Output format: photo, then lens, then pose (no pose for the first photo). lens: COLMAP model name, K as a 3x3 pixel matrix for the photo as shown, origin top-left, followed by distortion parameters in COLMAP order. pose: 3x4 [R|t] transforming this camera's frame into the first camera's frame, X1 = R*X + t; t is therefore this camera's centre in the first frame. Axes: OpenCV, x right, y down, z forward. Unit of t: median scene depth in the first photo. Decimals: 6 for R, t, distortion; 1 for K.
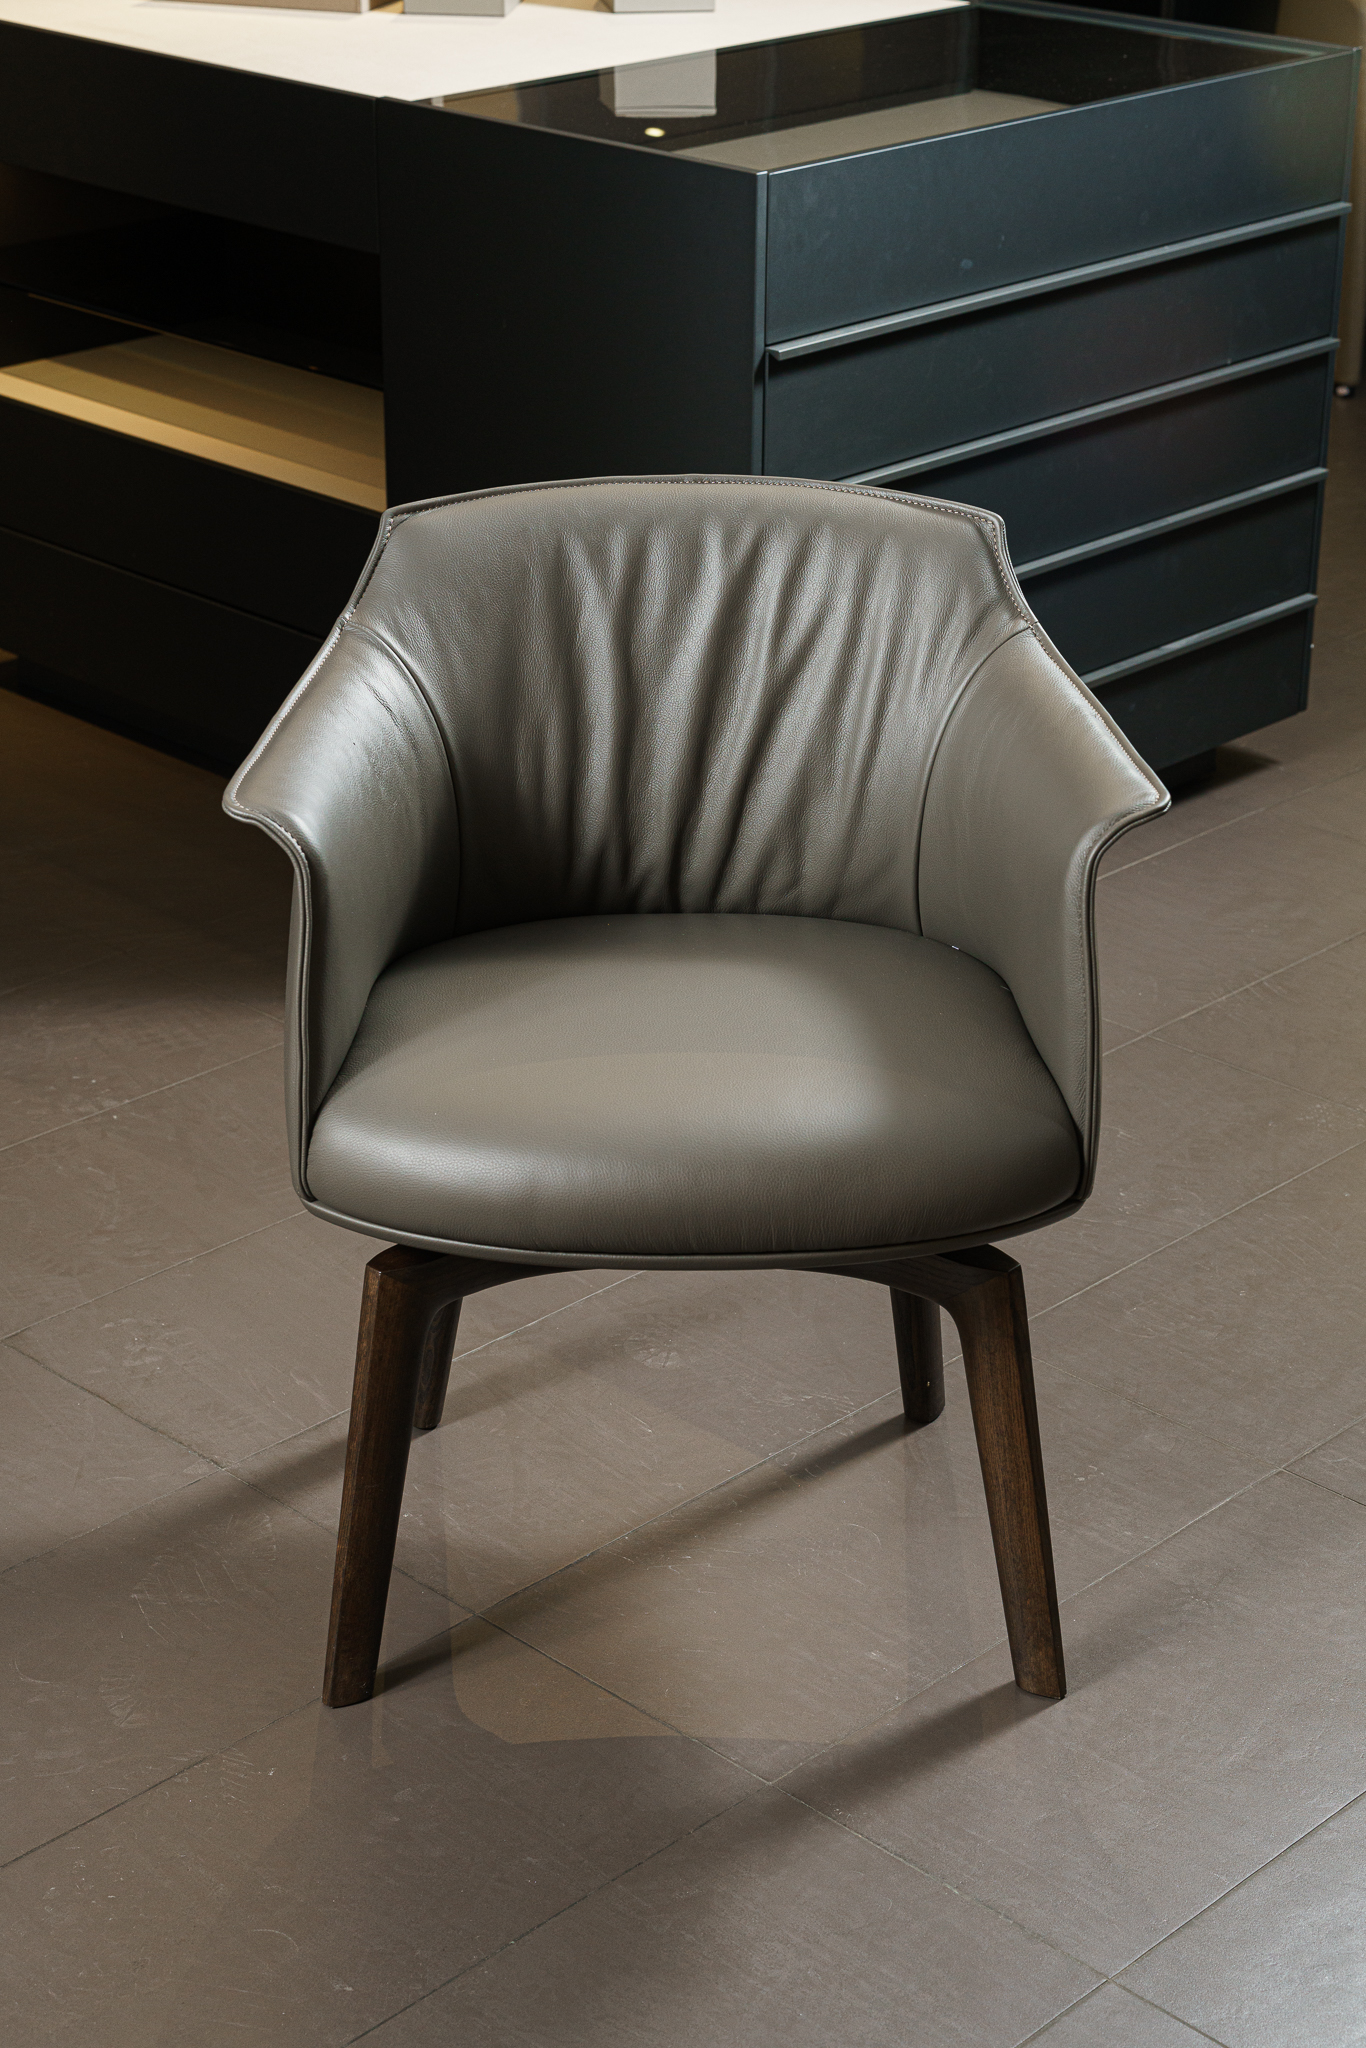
lens RADIAL K [[3631.2, 0, 683.0], [0, 3631.2, 1024.0], [0, 0, 1]] dist [-0.007038, 0.141360]
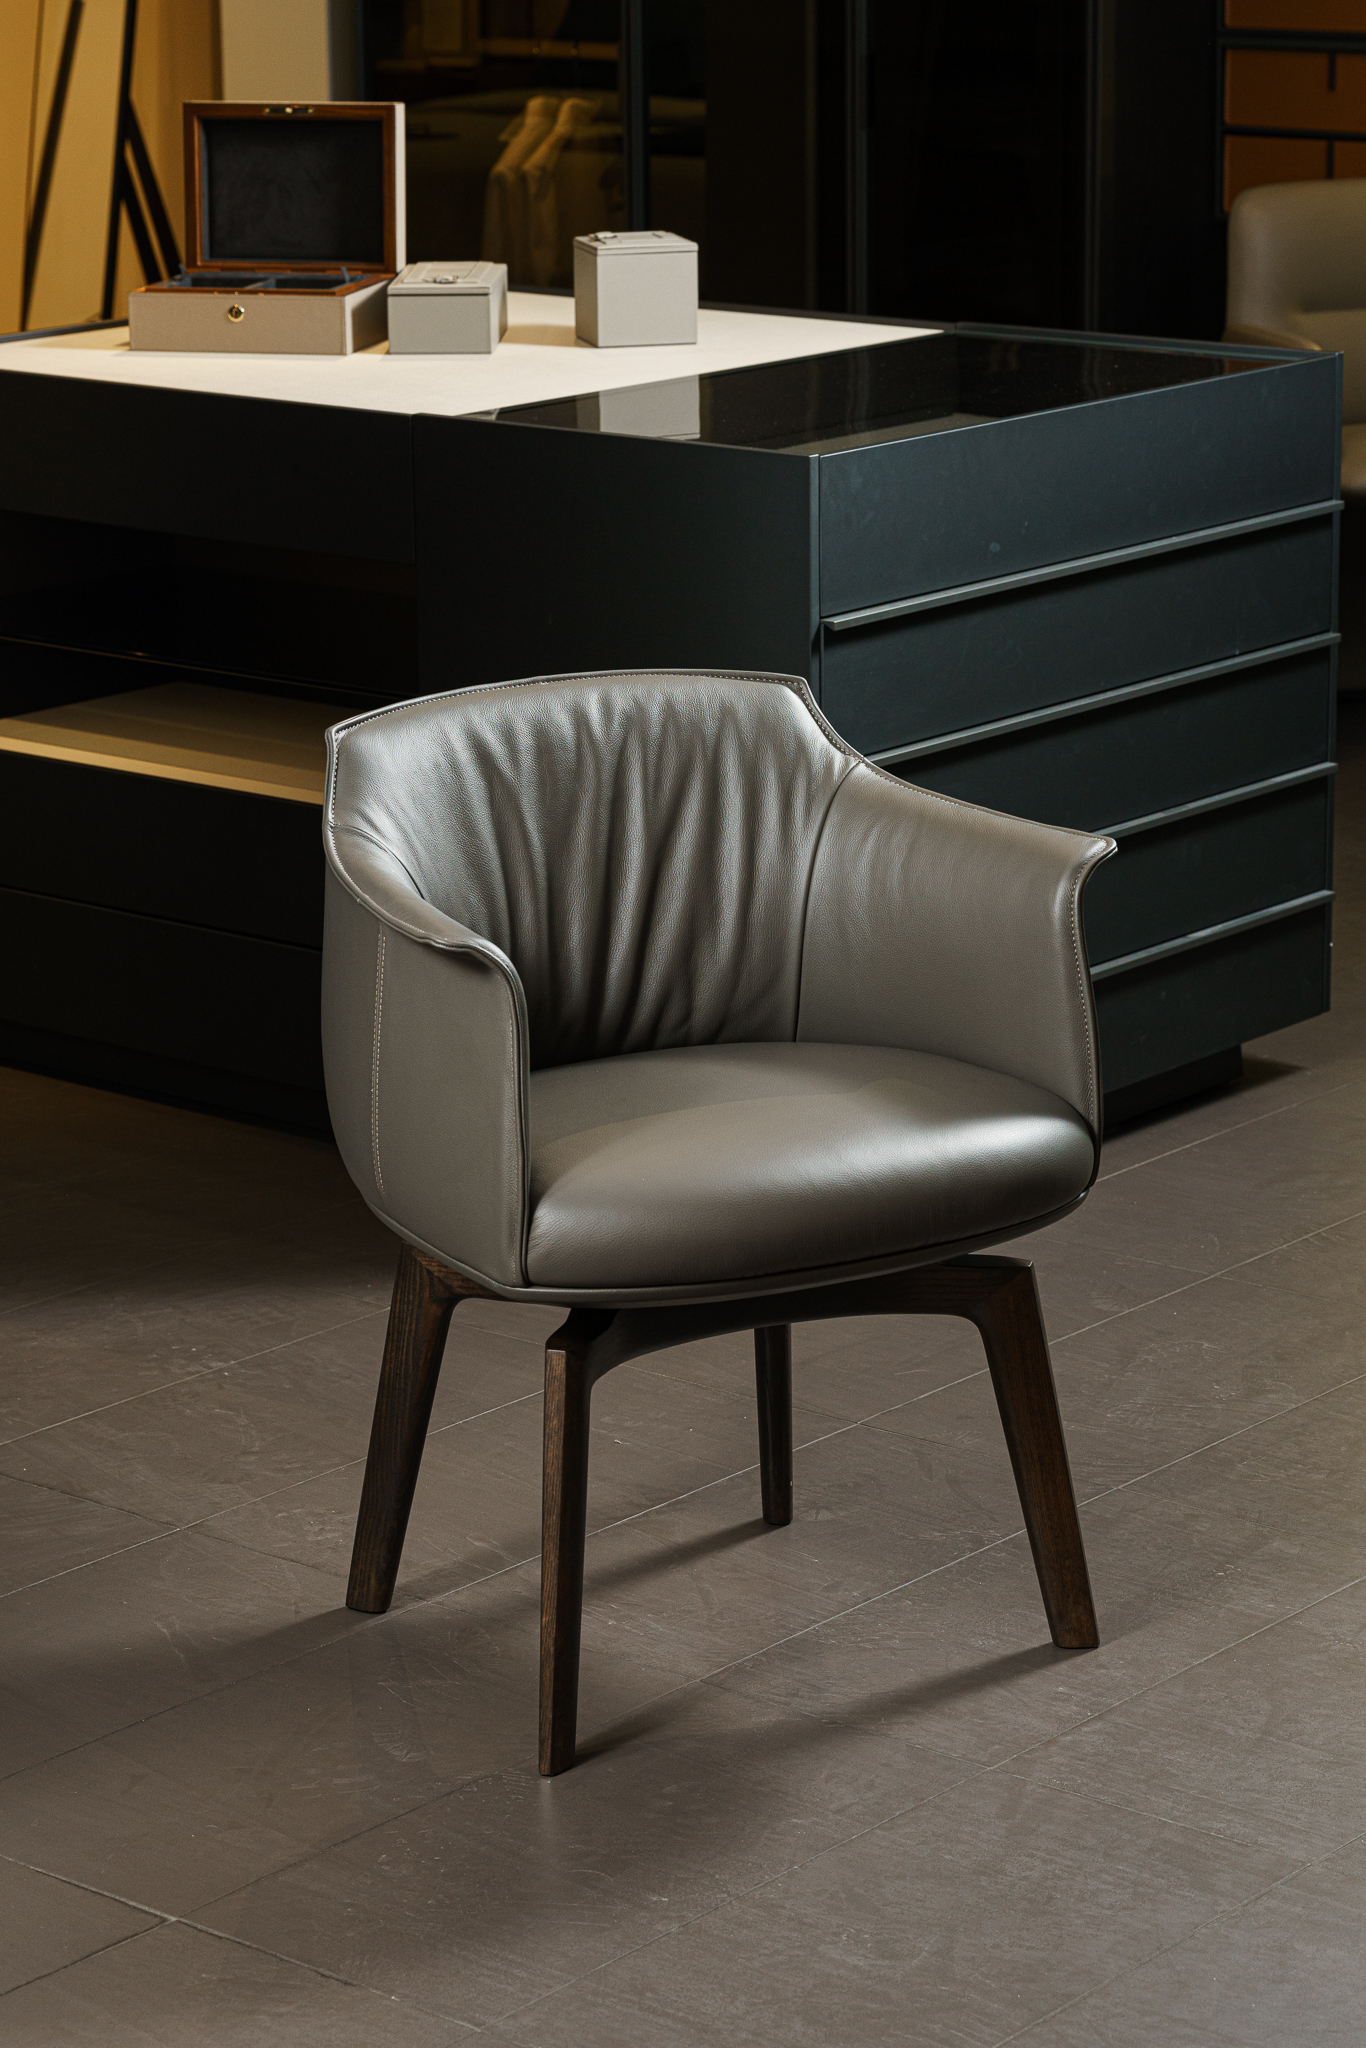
lens RADIAL K [[5139.4, 0, 683.0], [0, 5139.4, 1024.0], [0, 0, 1]] dist [0.019351, 0.246951]
pose [[0.996479, -0.037771, 0.074857, -0.132153], [0.050217, 0.983802, -0.172080, 0.182361], [-0.067145, 0.175233, 0.982235, -0.437975]]
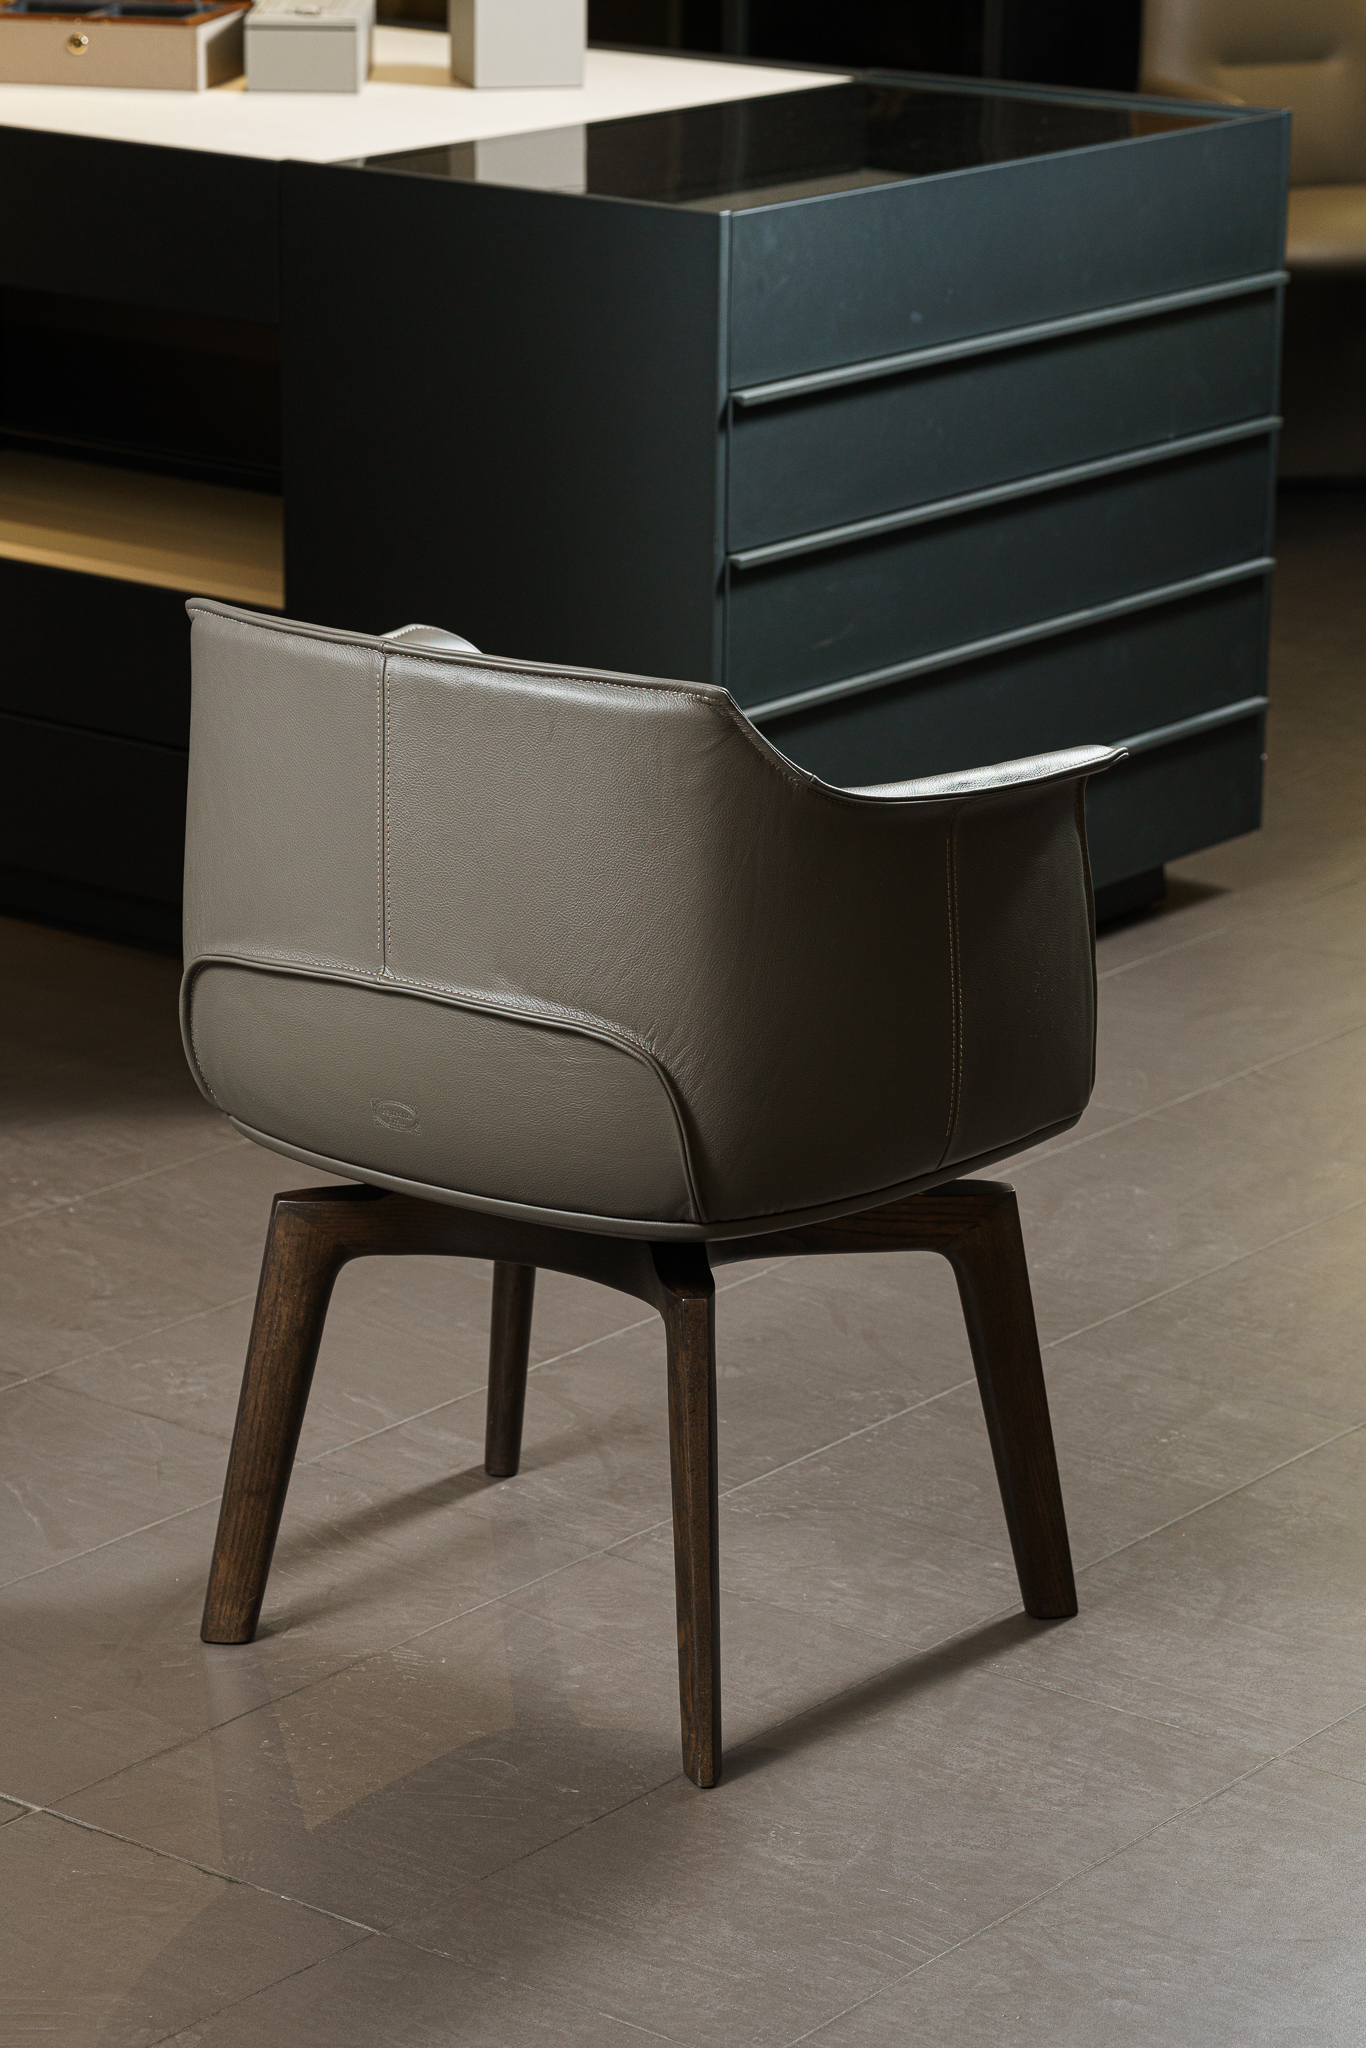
lens RADIAL K [[5532.5, 0, 683.0], [0, 5532.5, 1024.0], [0, 0, 1]] dist [0.016848, 0.603965]
pose [[0.993398, -0.027785, 0.111302, -0.156227], [0.042871, 0.989846, -0.135528, 0.176218], [-0.106406, 0.139405, 0.984502, -0.416717]]
